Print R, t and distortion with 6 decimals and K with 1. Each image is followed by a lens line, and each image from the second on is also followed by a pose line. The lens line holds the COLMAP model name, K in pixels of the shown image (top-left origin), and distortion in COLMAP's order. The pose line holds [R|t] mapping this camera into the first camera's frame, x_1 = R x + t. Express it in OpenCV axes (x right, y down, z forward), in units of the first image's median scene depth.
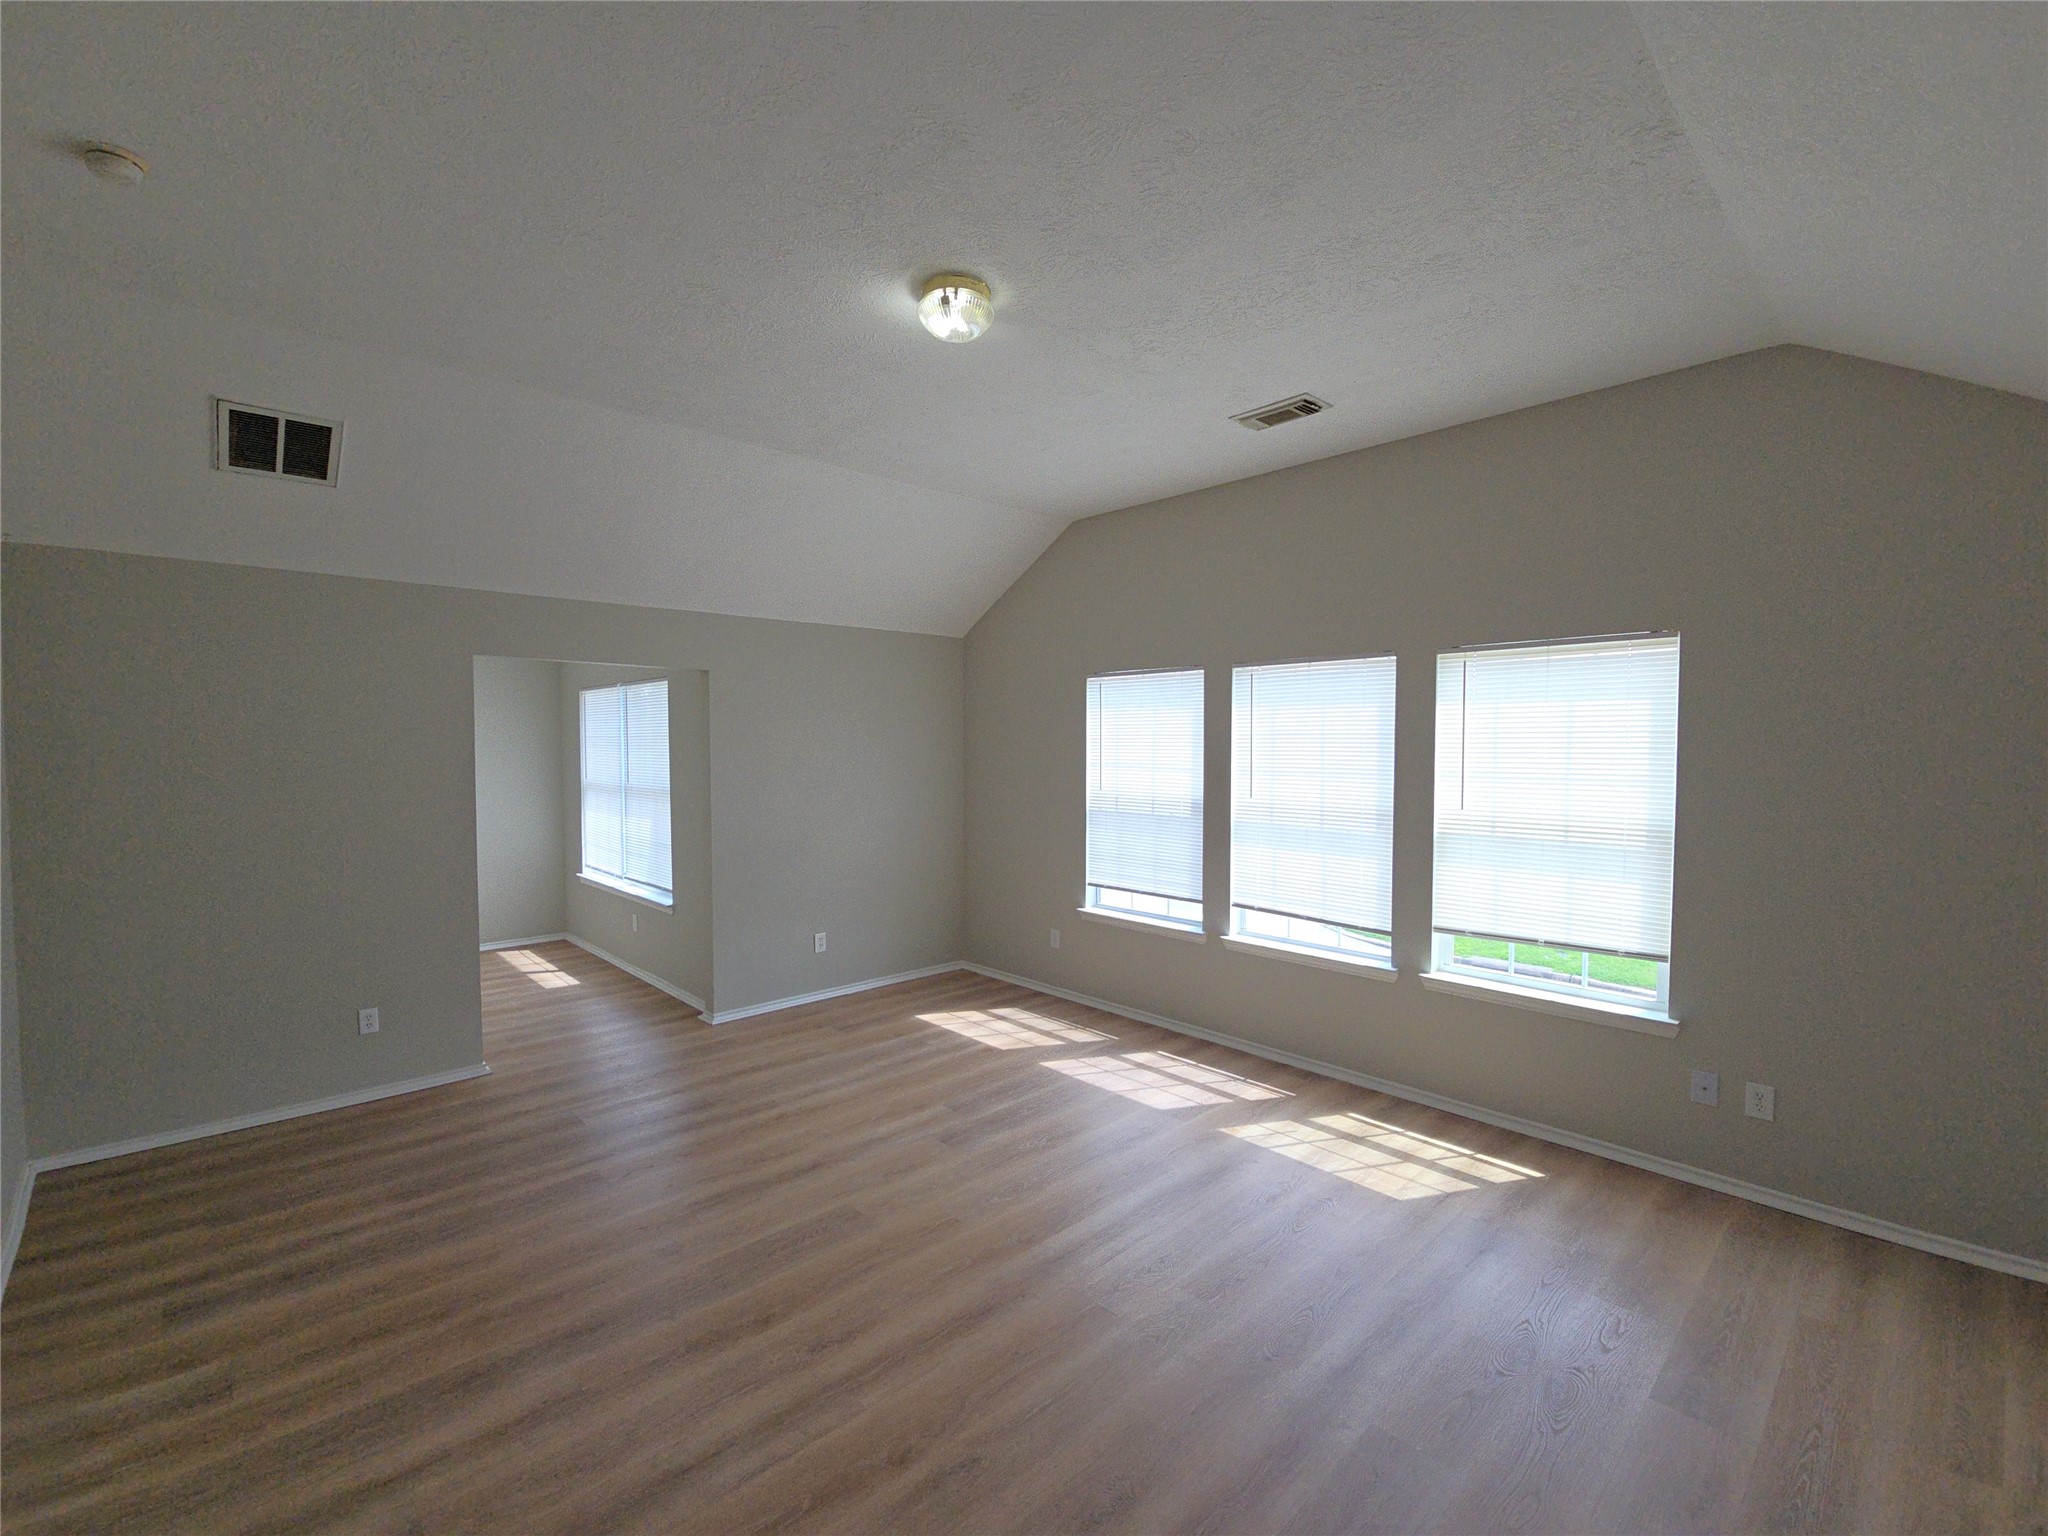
lens RADIAL K [[934.2, 0, 1021.3], [0, 934.2, 782.3], [0, 0, 1]] dist [0.005855, -0.003706]
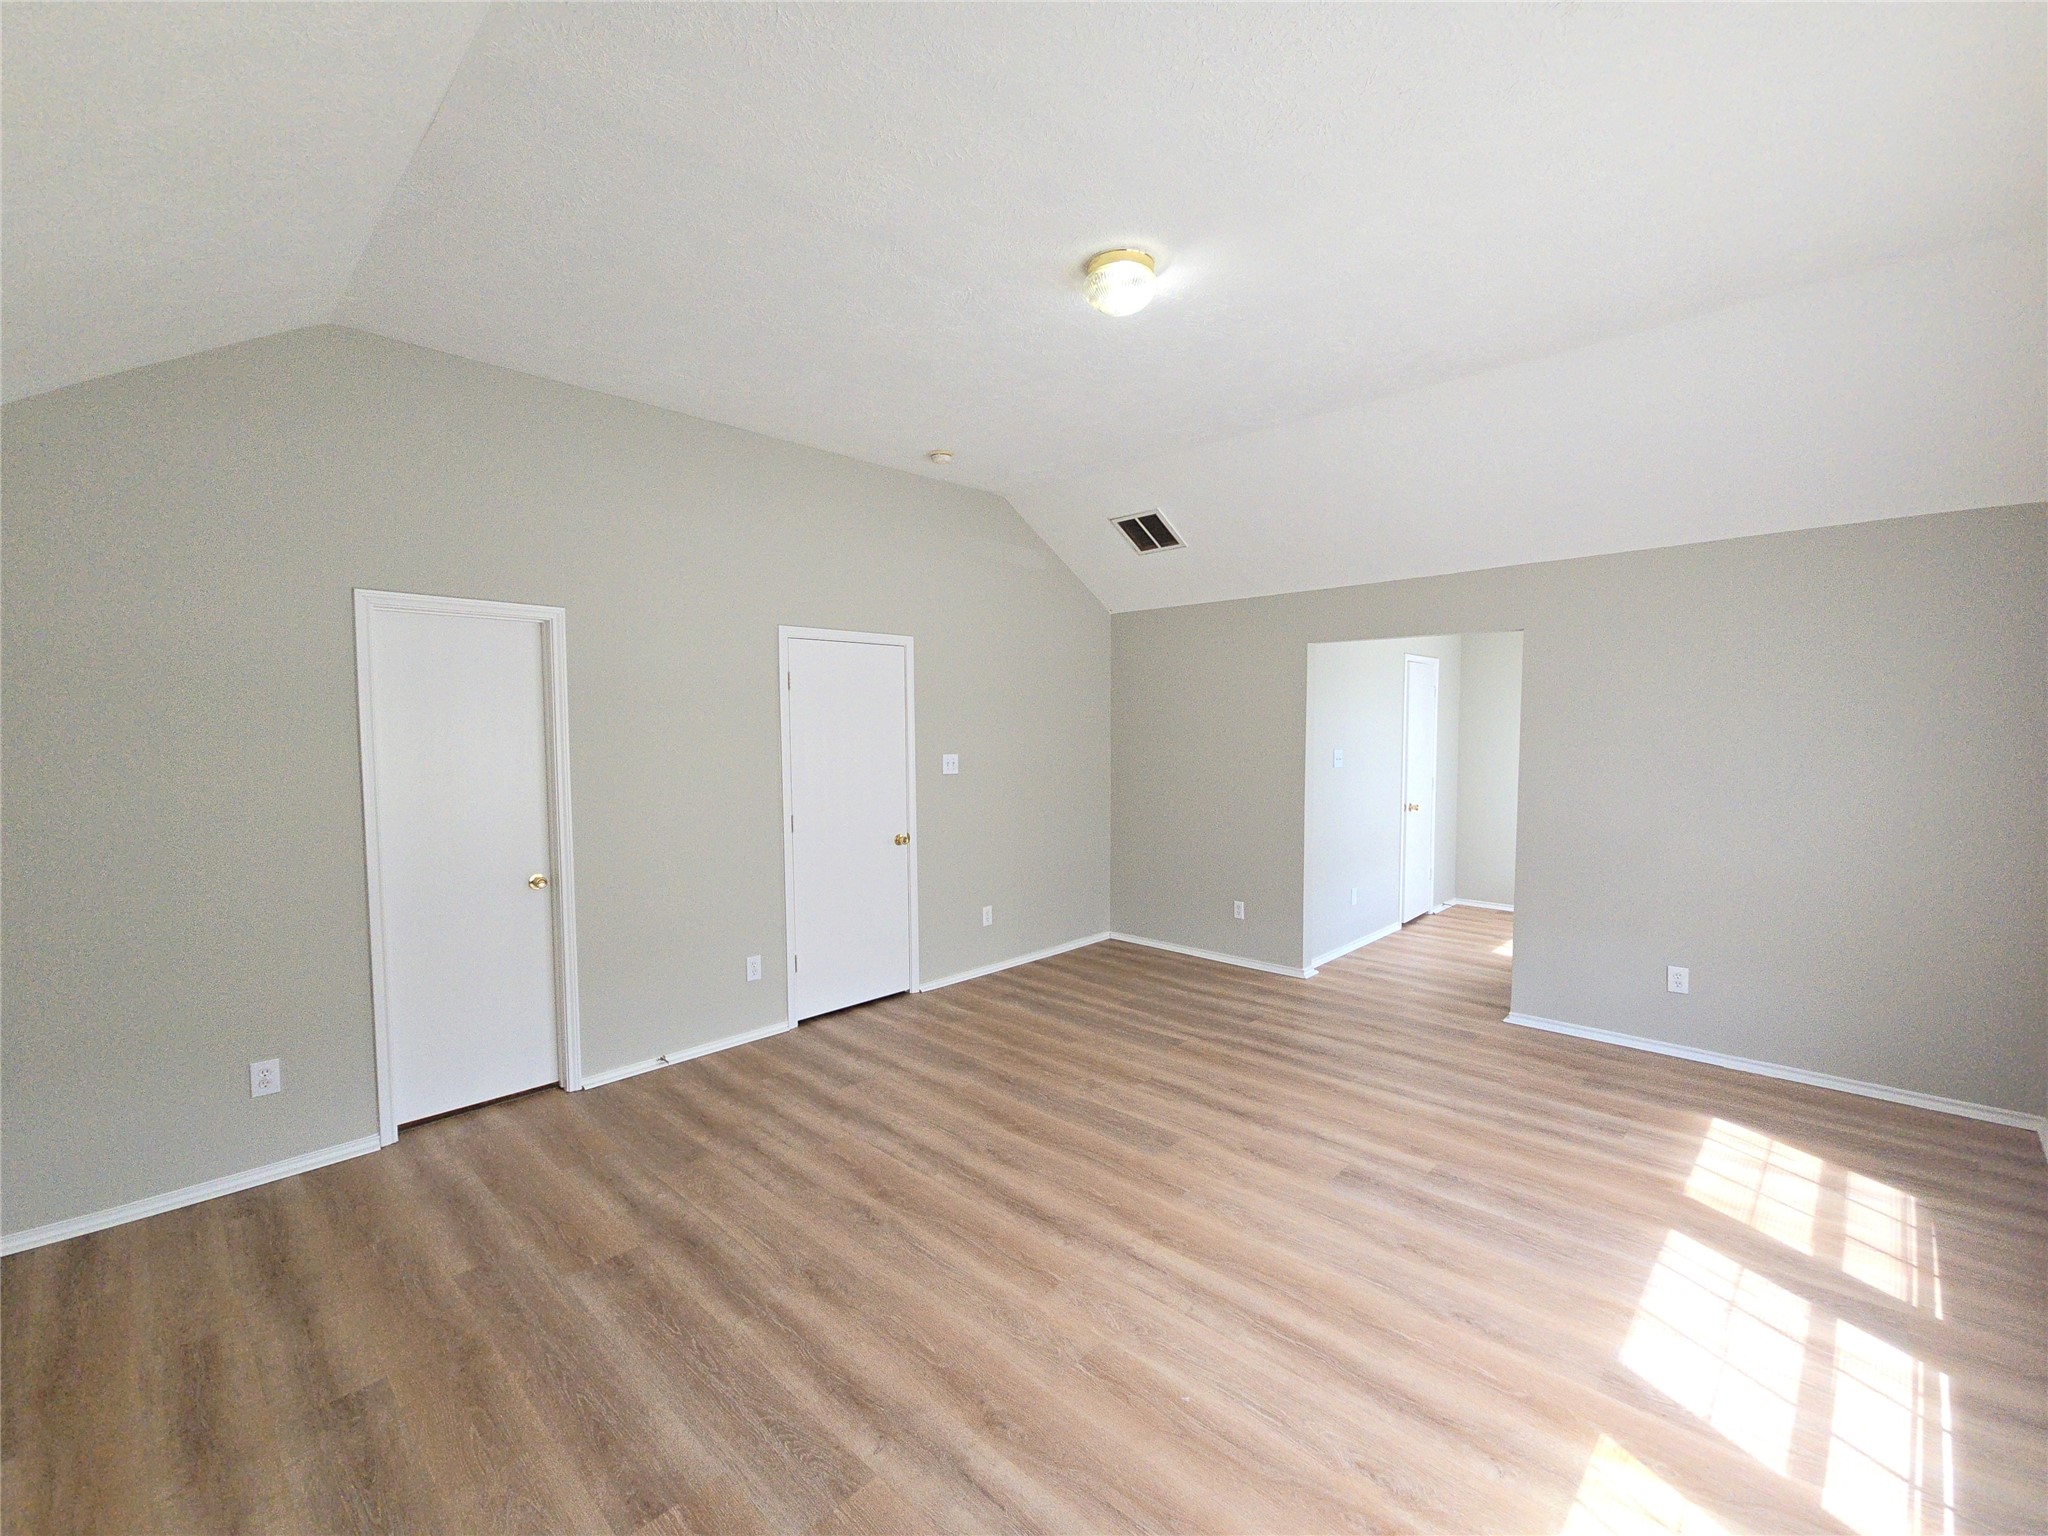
lens RADIAL K [[934.2, 0, 1021.3], [0, 934.2, 782.3], [0, 0, 1]] dist [0.005855, -0.003706]
pose [[-0.012975, 0.058291, -0.998215, 0.673665], [-0.035860, 0.997630, 0.058723, -0.012244], [0.999273, 0.036558, -0.010854, 0.622589]]
